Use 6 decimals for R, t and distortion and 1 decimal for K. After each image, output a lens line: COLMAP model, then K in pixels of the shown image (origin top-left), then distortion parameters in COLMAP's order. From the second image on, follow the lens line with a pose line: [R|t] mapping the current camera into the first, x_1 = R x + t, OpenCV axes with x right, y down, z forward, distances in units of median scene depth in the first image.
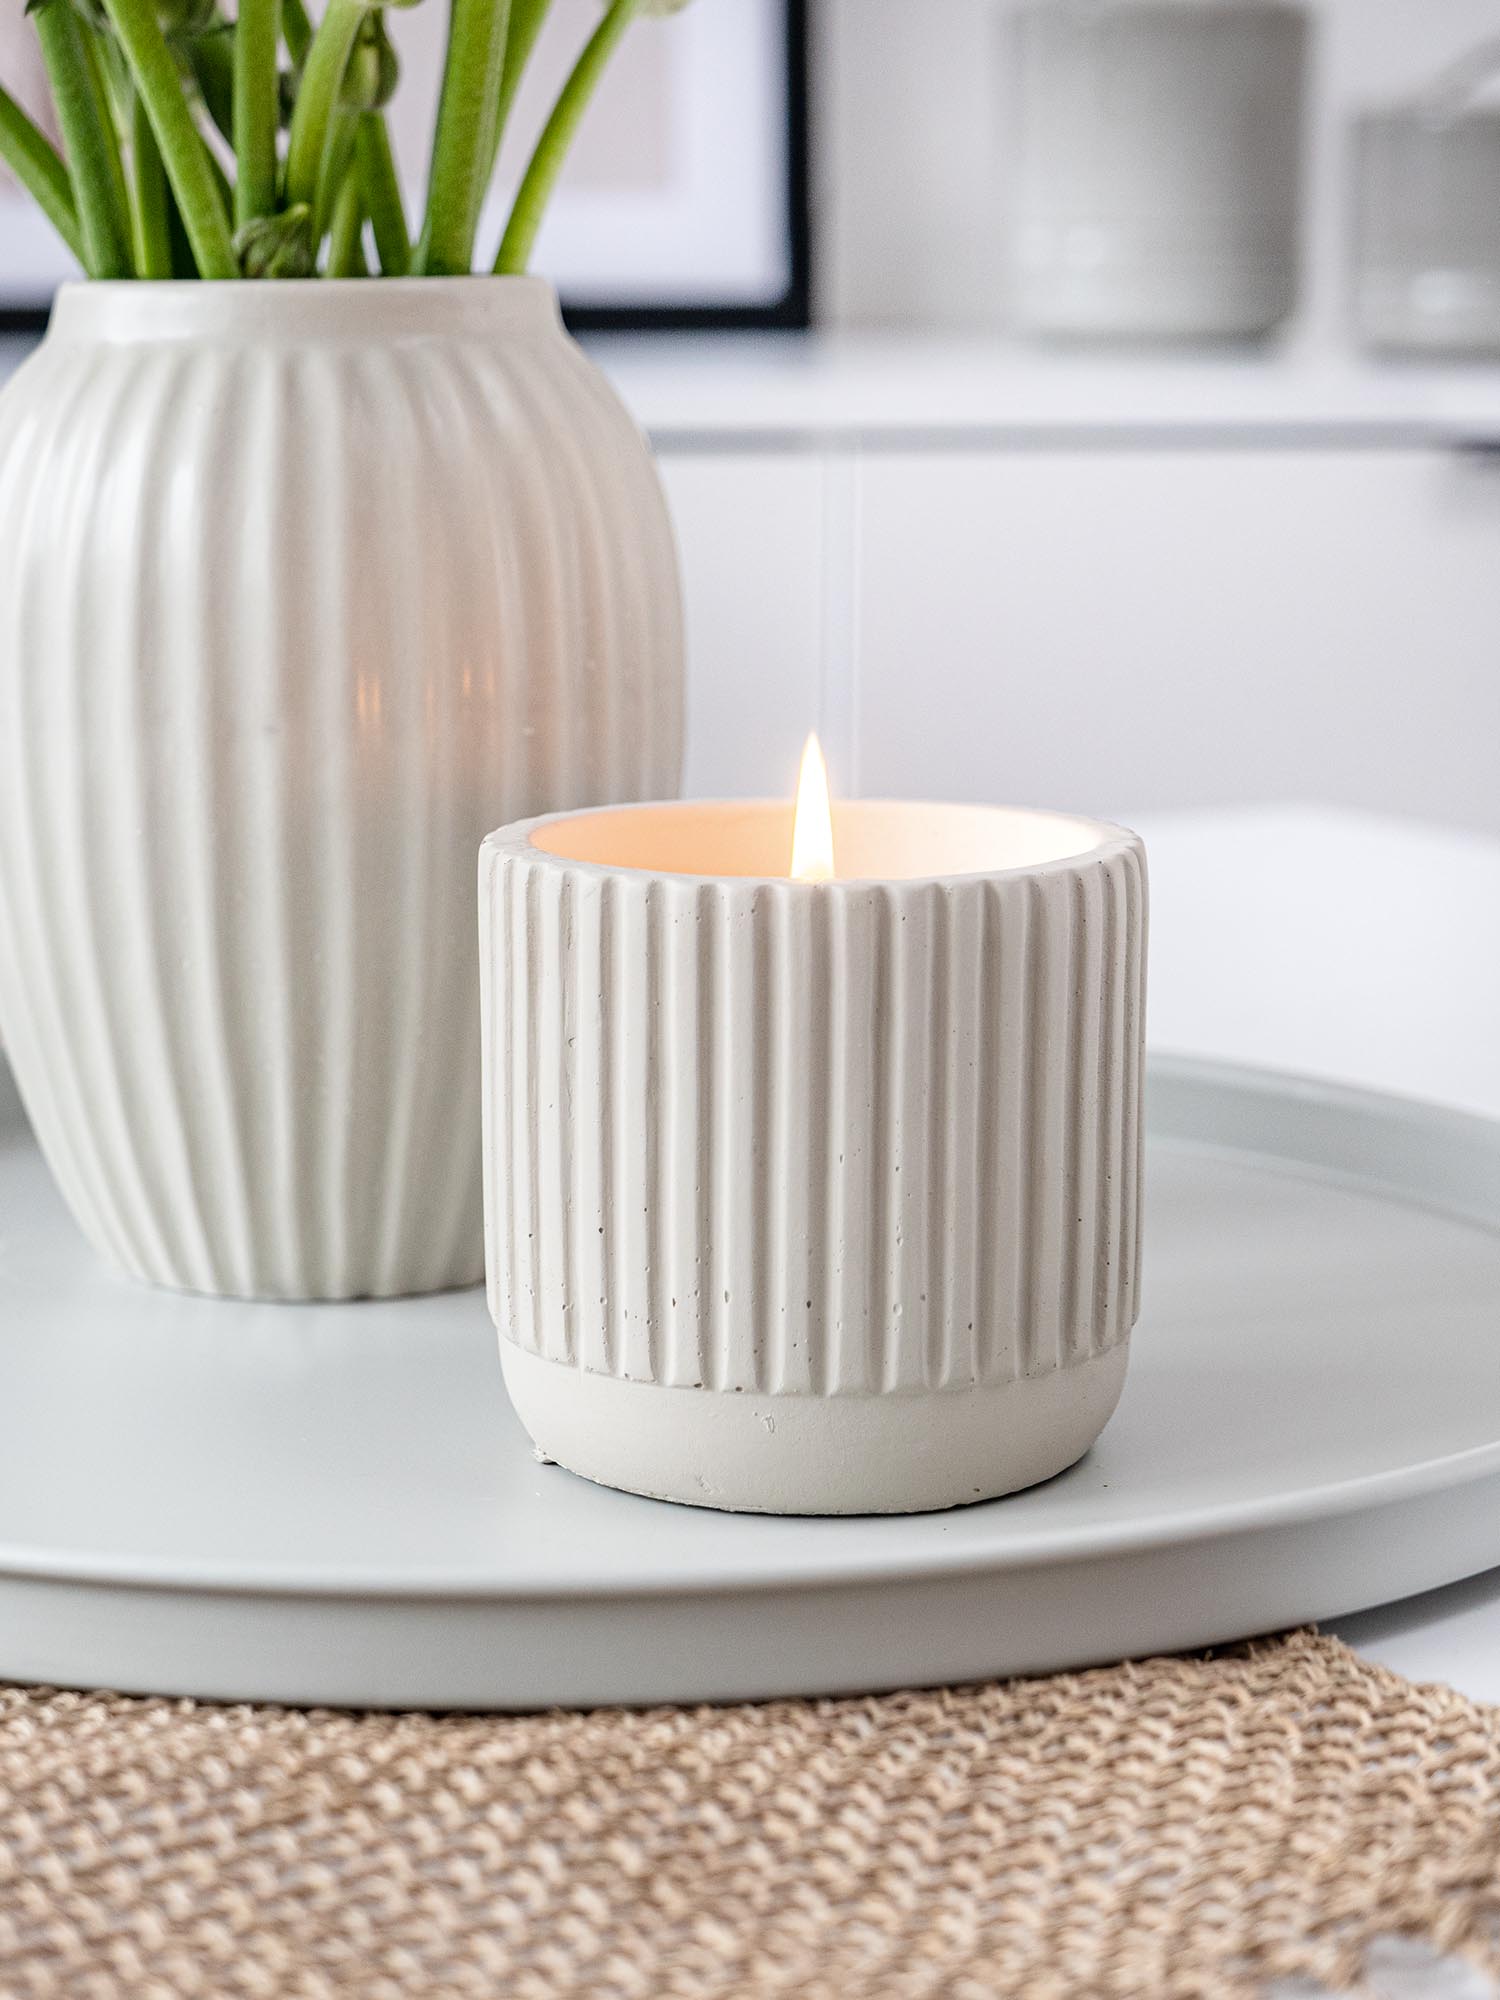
lens RADIAL K [[4404.4, 0, 750.0], [0, 4404.4, 1000.0], [0, 0, 1]] dist [-0.043590, -1.967555]
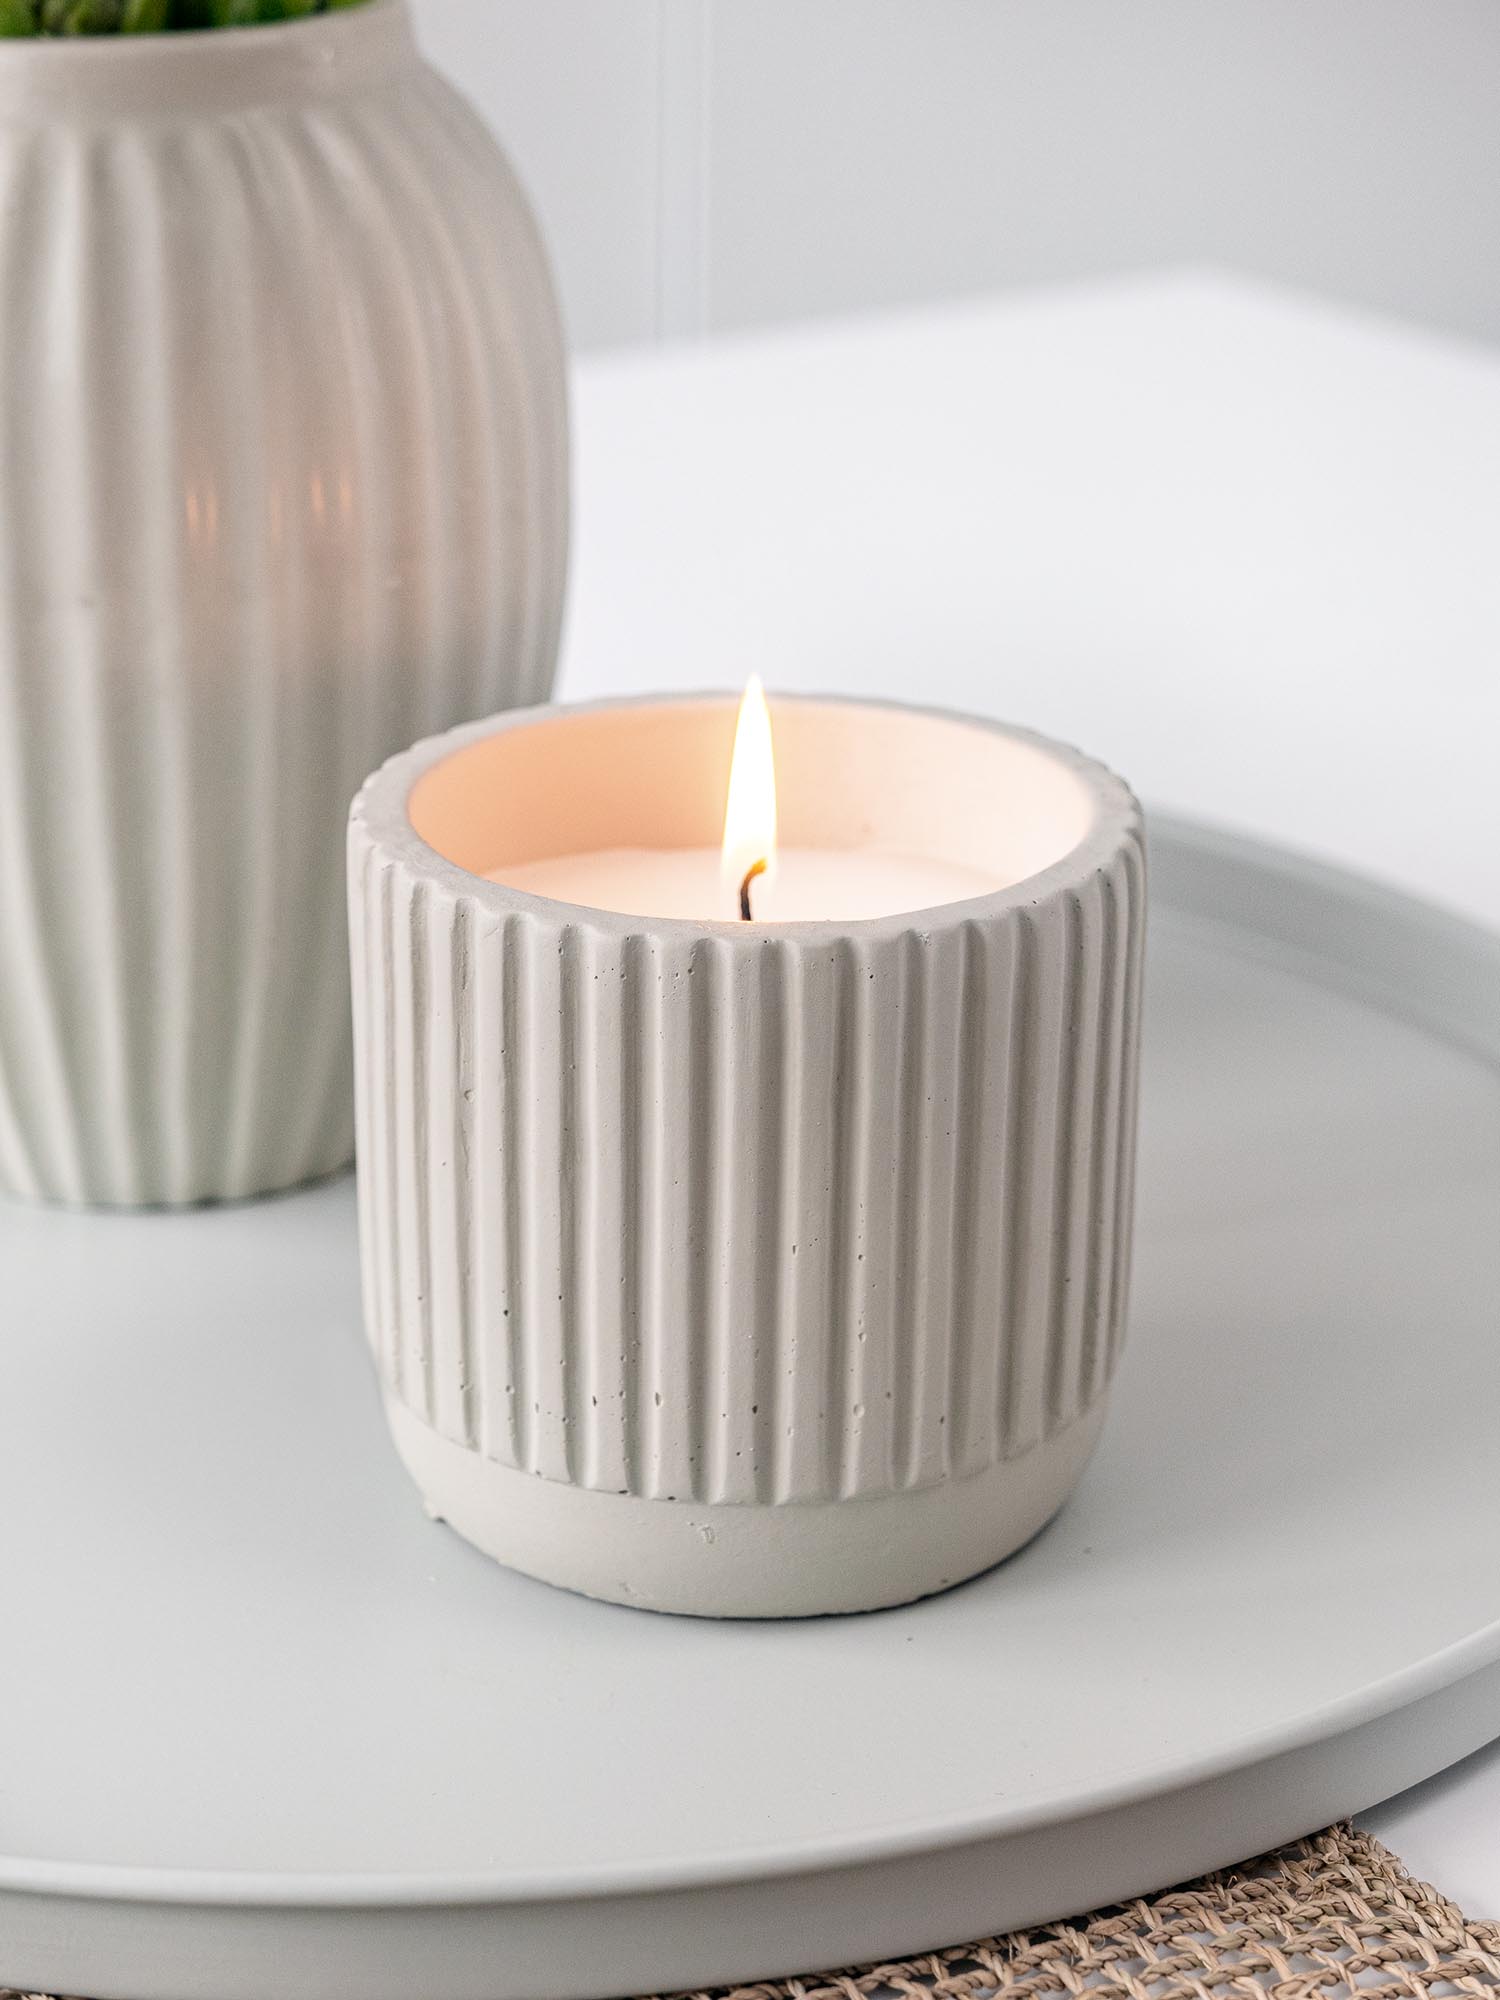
lens RADIAL K [[4404.4, 0, 750.0], [0, 4404.4, 1000.0], [0, 0, 1]] dist [-0.043590, -1.967555]
pose [[0.998789, -0.010779, 0.048002, -0.027260], [0.000573, 0.978186, 0.207729, -0.182840], [-0.049194, -0.207450, 0.977008, 0.186259]]
